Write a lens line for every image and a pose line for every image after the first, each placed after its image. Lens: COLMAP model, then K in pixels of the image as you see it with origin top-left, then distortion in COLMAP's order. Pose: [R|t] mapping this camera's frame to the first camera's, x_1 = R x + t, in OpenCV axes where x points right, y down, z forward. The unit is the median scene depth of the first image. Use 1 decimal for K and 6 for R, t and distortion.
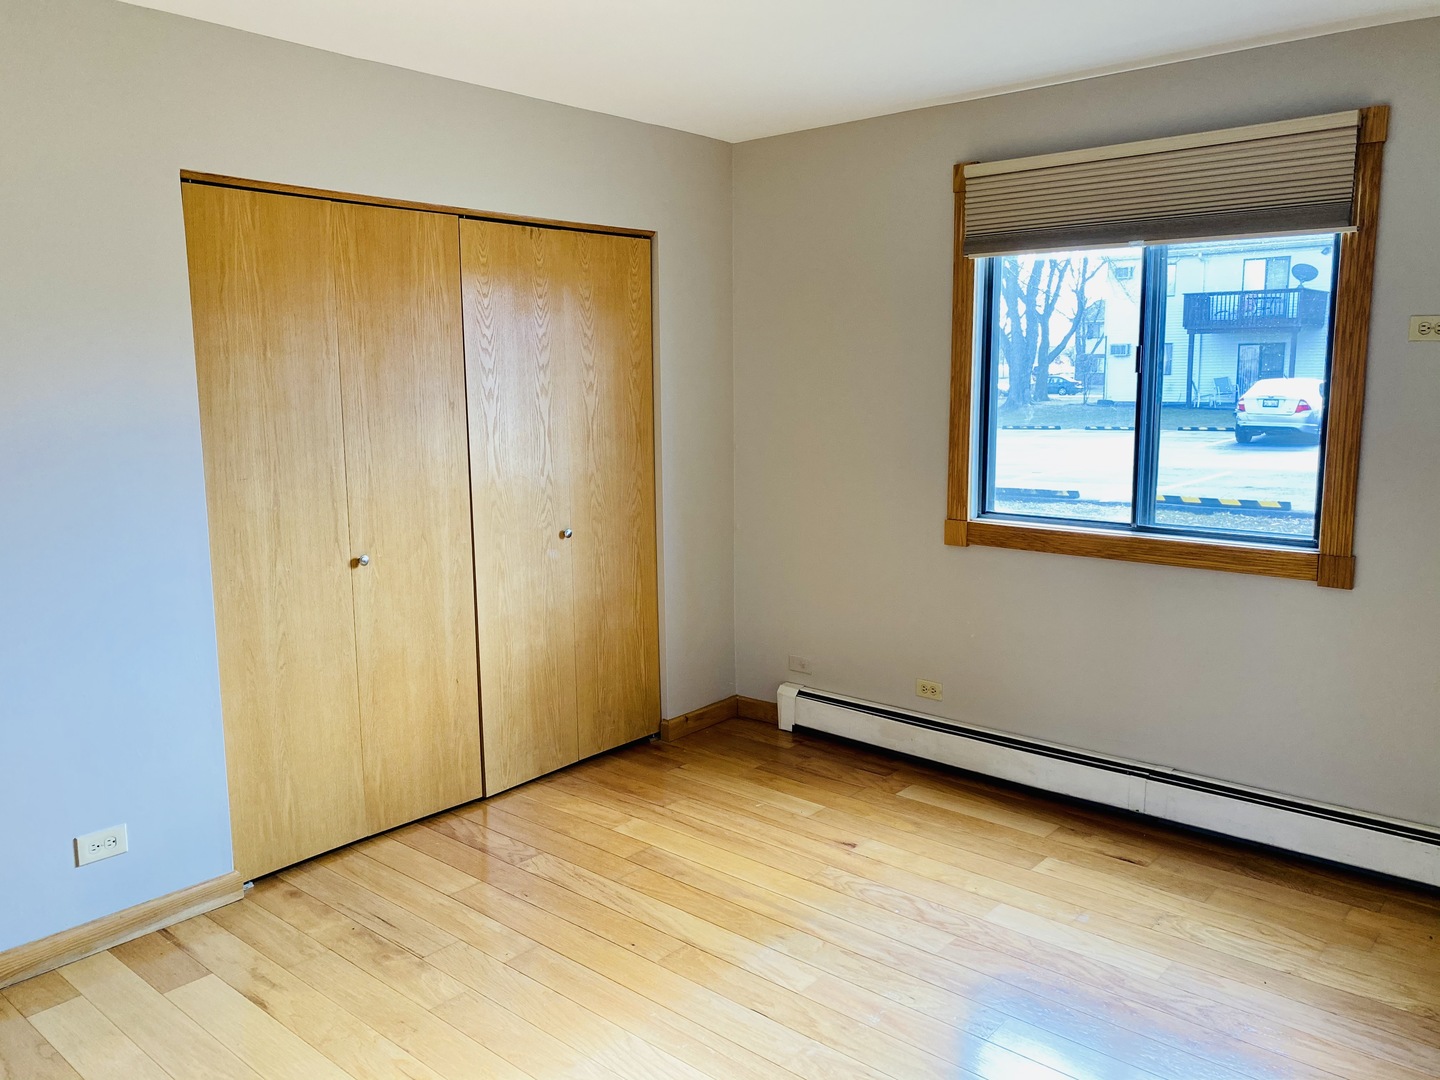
lens RADIAL K [[1093.7, 0, 718.8], [0, 1093.7, 537.0], [0, 0, 1]] dist [0.028650, -0.039346]
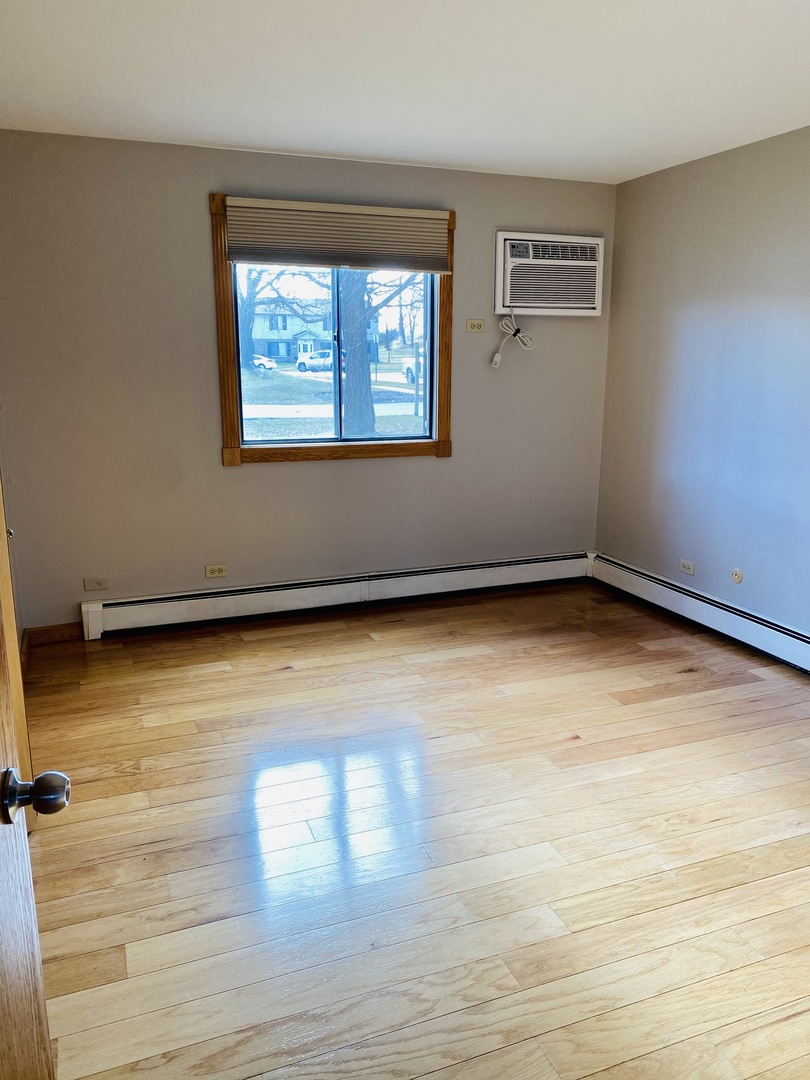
lens RADIAL K [[820.3, 0, 404.2], [0, 820.3, 544.5], [0, 0, 1]] dist [0.028650, -0.039346]
pose [[0.465574, -0.194978, 0.863264, -0.668740], [0.129187, 0.979954, 0.151660, -0.027332], [-0.875529, 0.040913, 0.481430, 0.296449]]
